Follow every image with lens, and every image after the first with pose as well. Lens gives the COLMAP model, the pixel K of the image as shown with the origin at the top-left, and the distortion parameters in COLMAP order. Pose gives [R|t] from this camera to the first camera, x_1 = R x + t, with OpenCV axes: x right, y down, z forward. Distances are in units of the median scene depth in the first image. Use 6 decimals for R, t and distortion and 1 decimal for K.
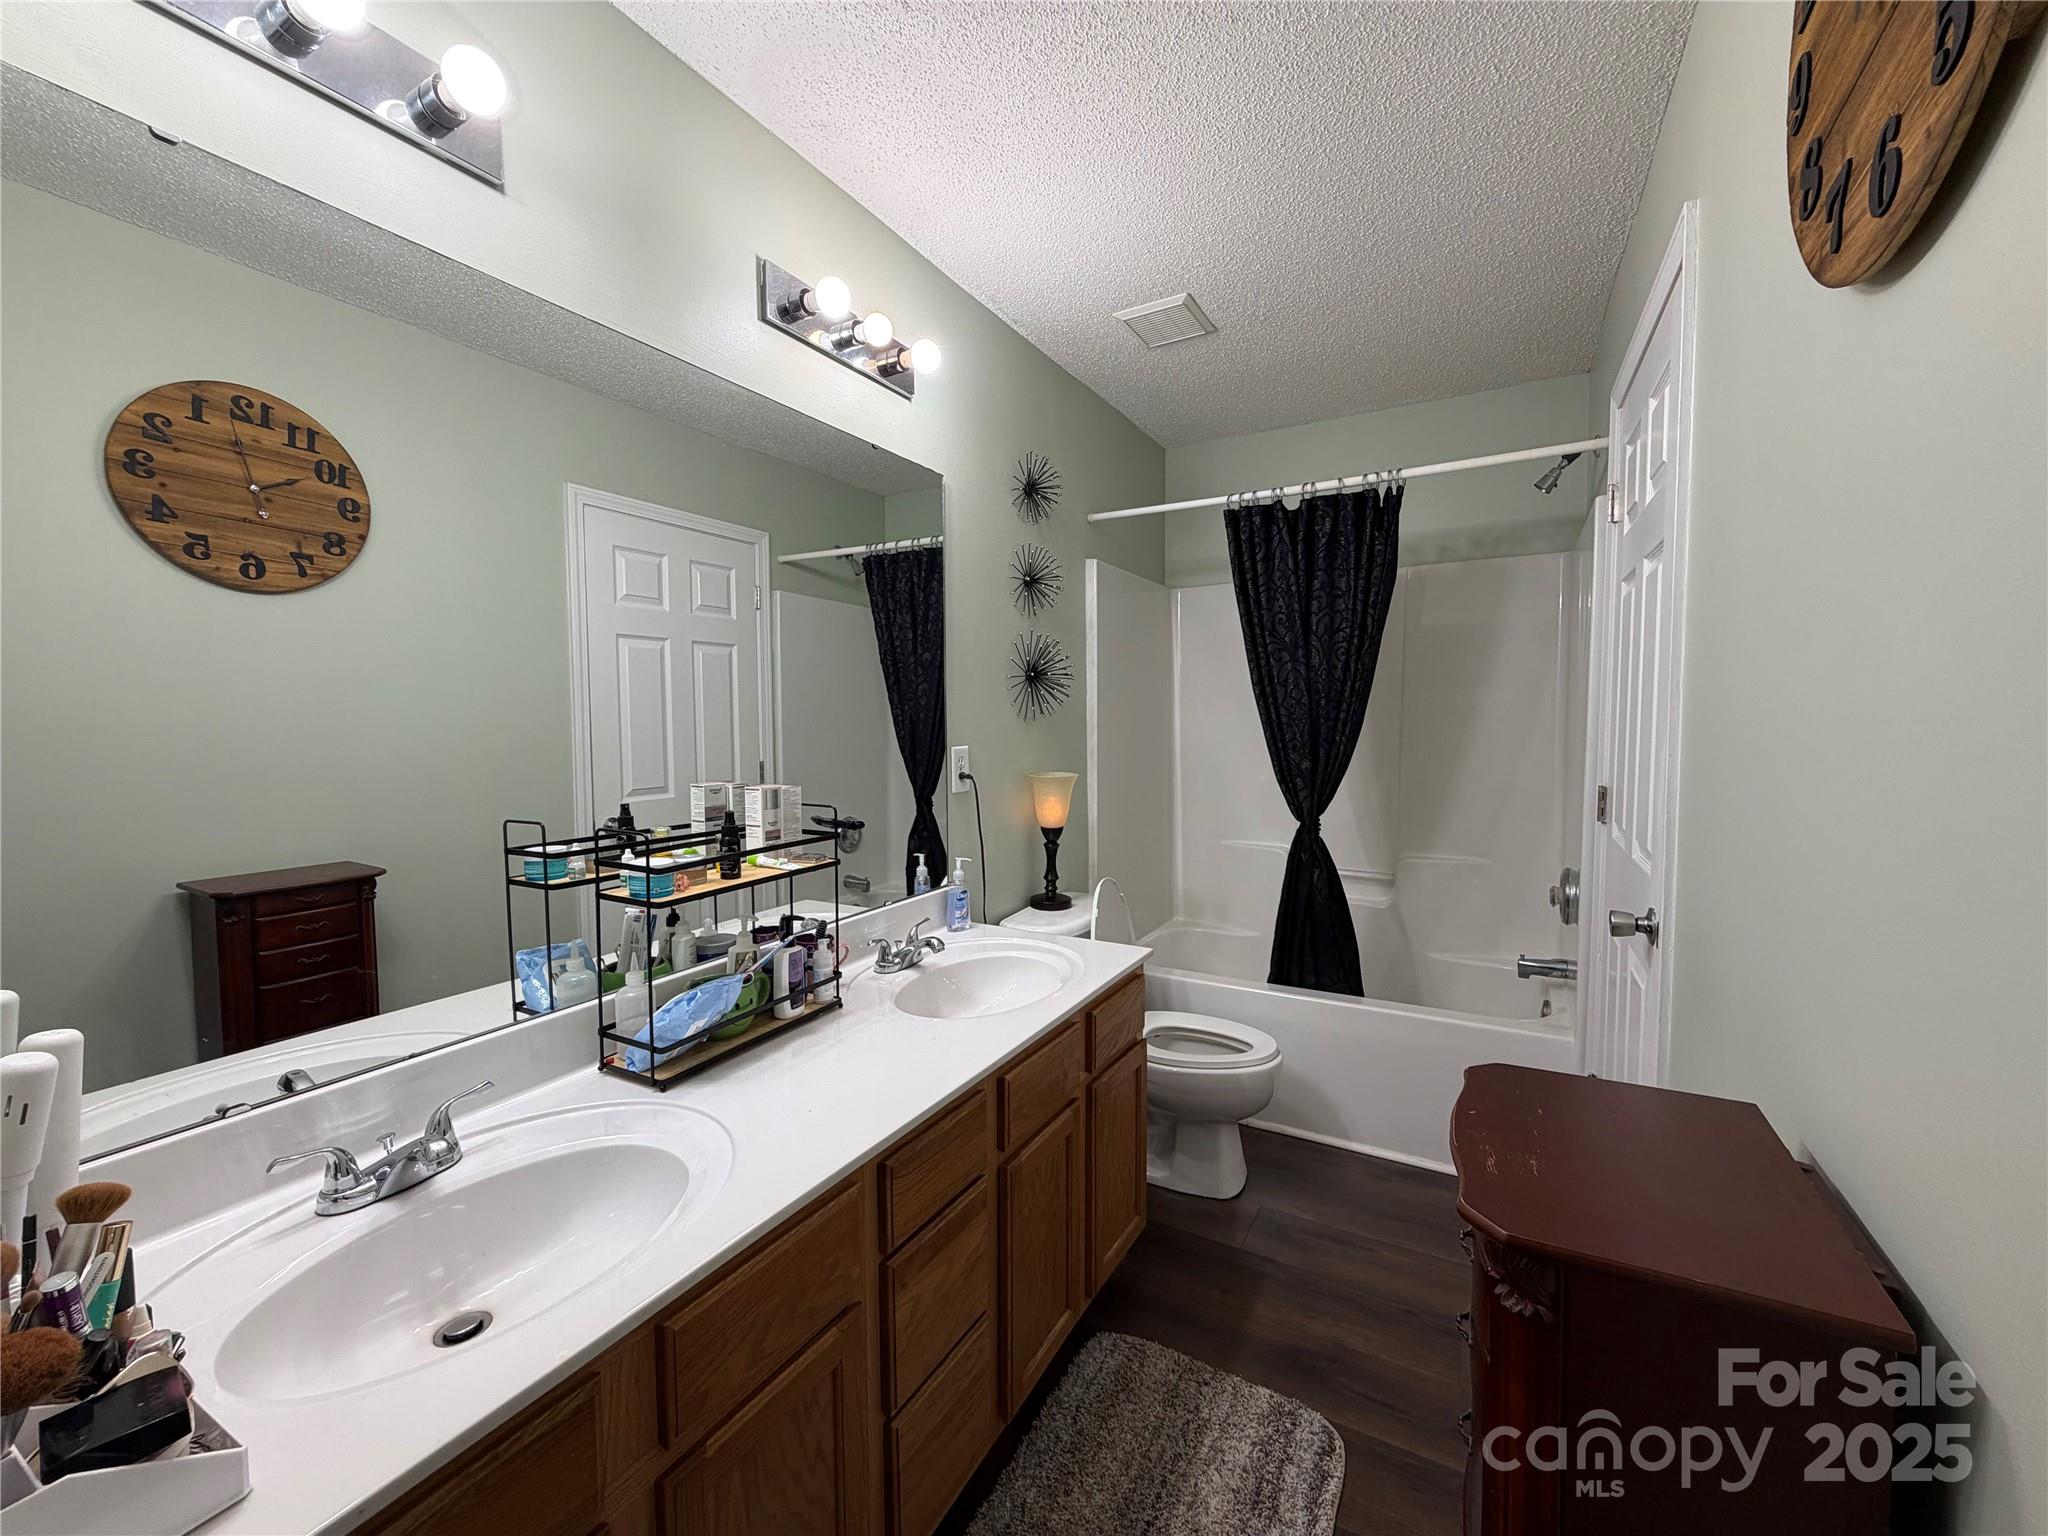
lens RADIAL K [[819.2, 0, 1022.5], [0, 819.2, 767.1], [0, 0, 1]] dist [0.001032, 0.000523]
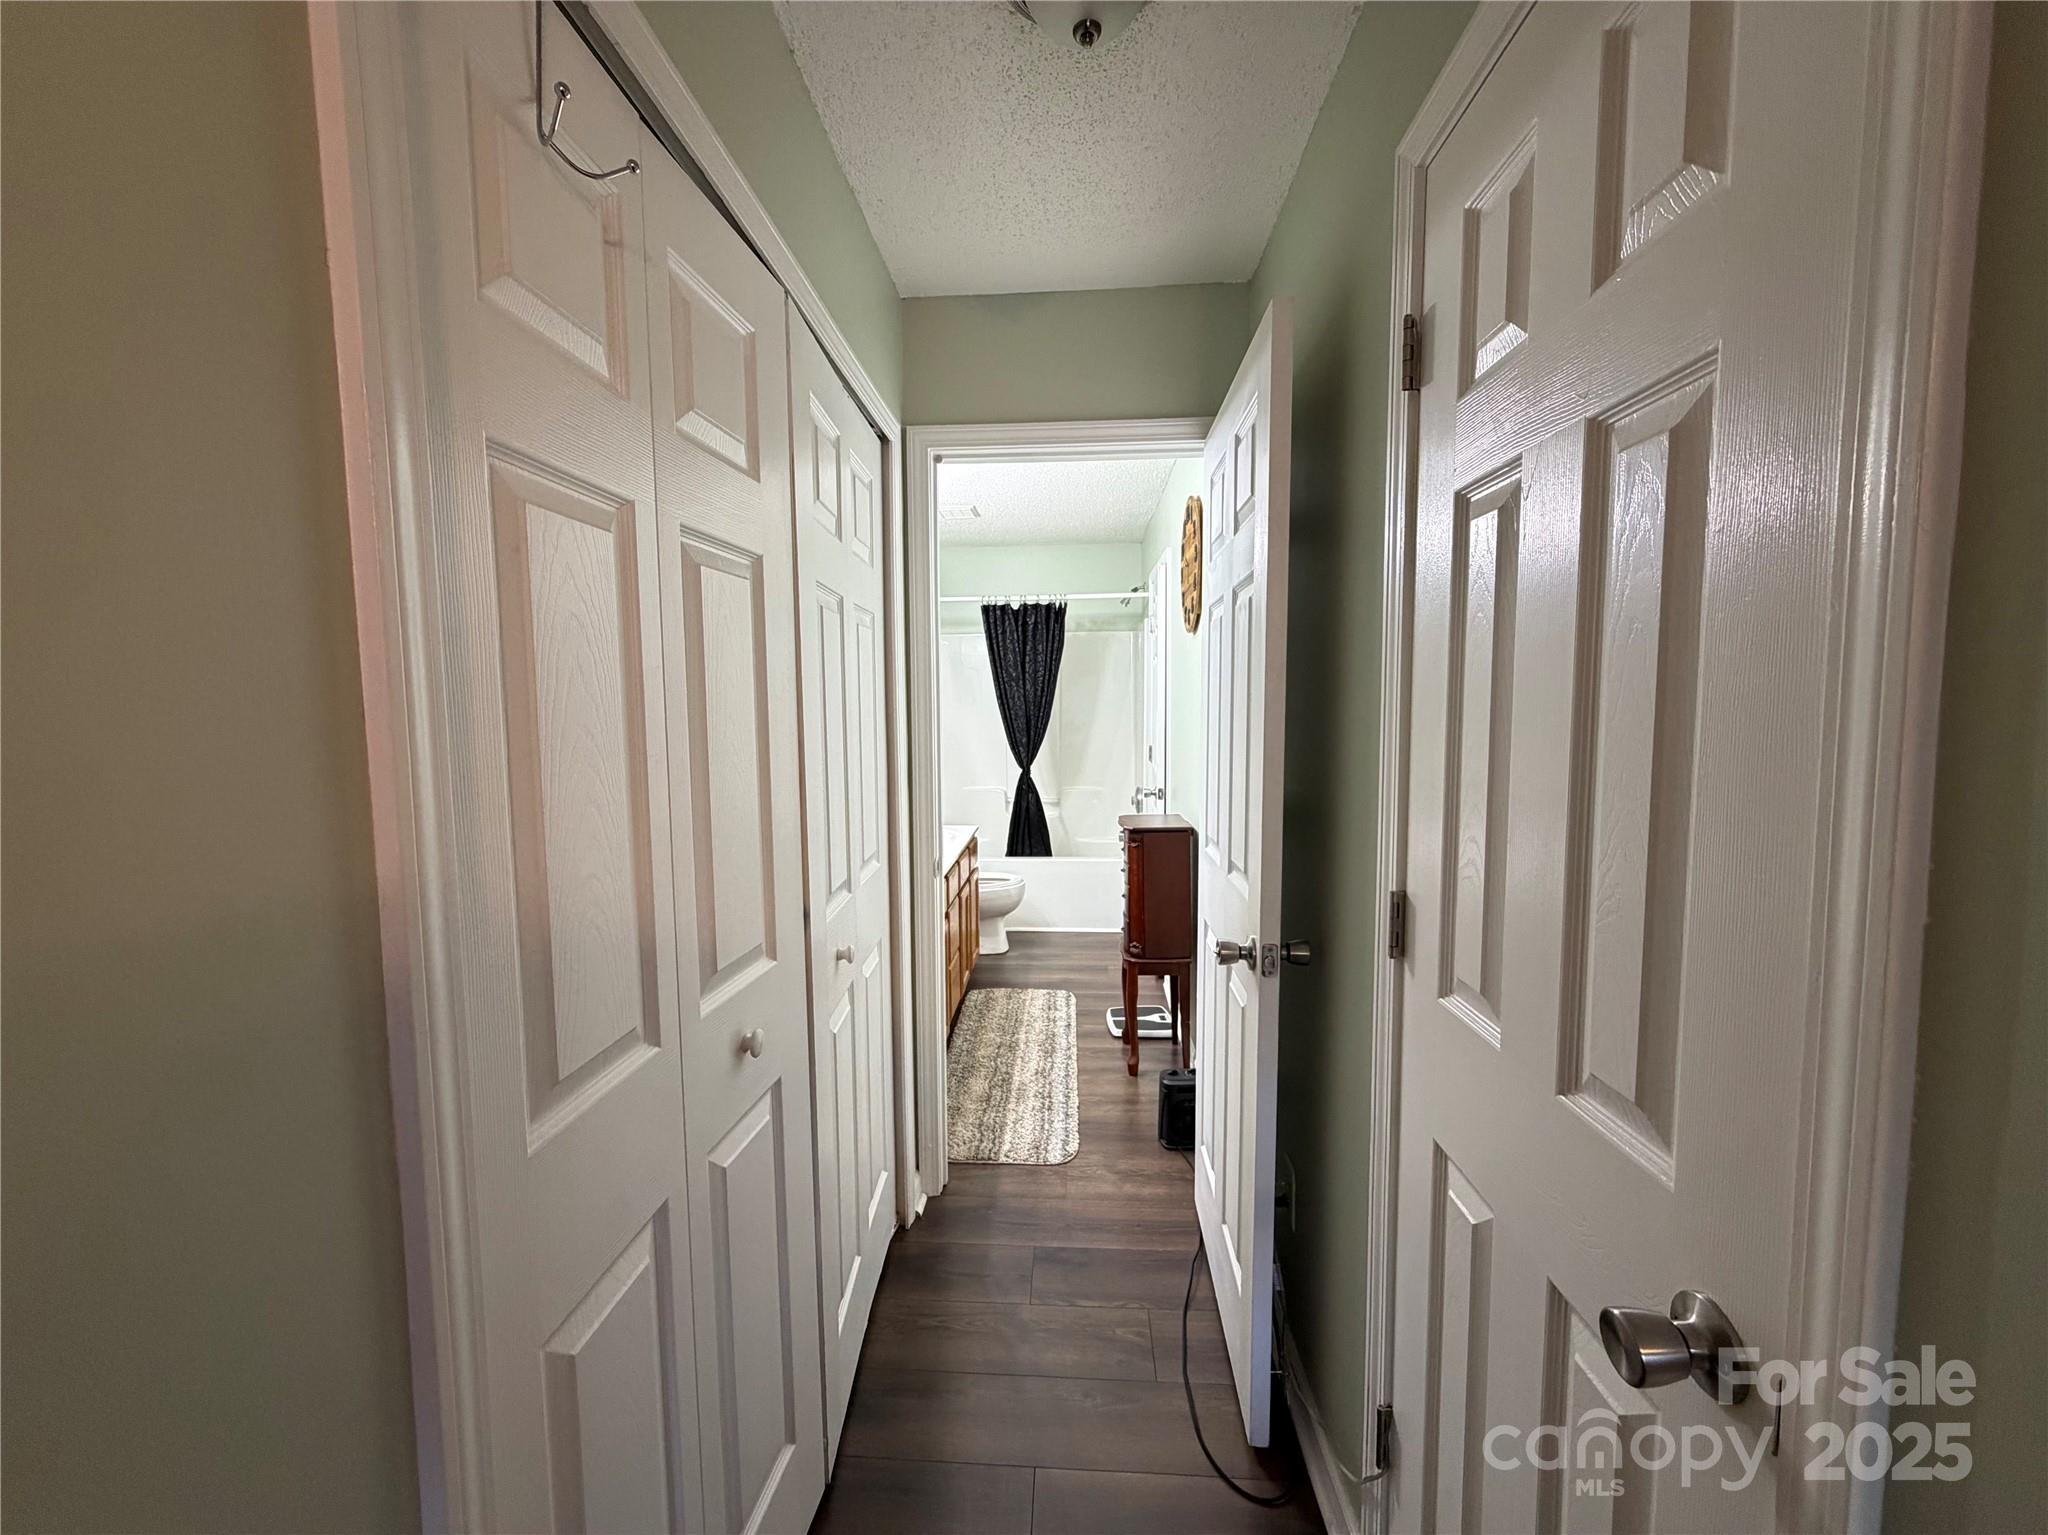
lens RADIAL K [[819.2, 0, 1022.8], [0, 819.2, 765.4], [0, 0, 1]] dist [0.001032, 0.000523]
pose [[0.898864, -0.038226, 0.436557, -0.512265], [0.028938, 0.999191, 0.027910, 0.004139], [-0.437271, -0.012454, 0.899243, -0.754728]]
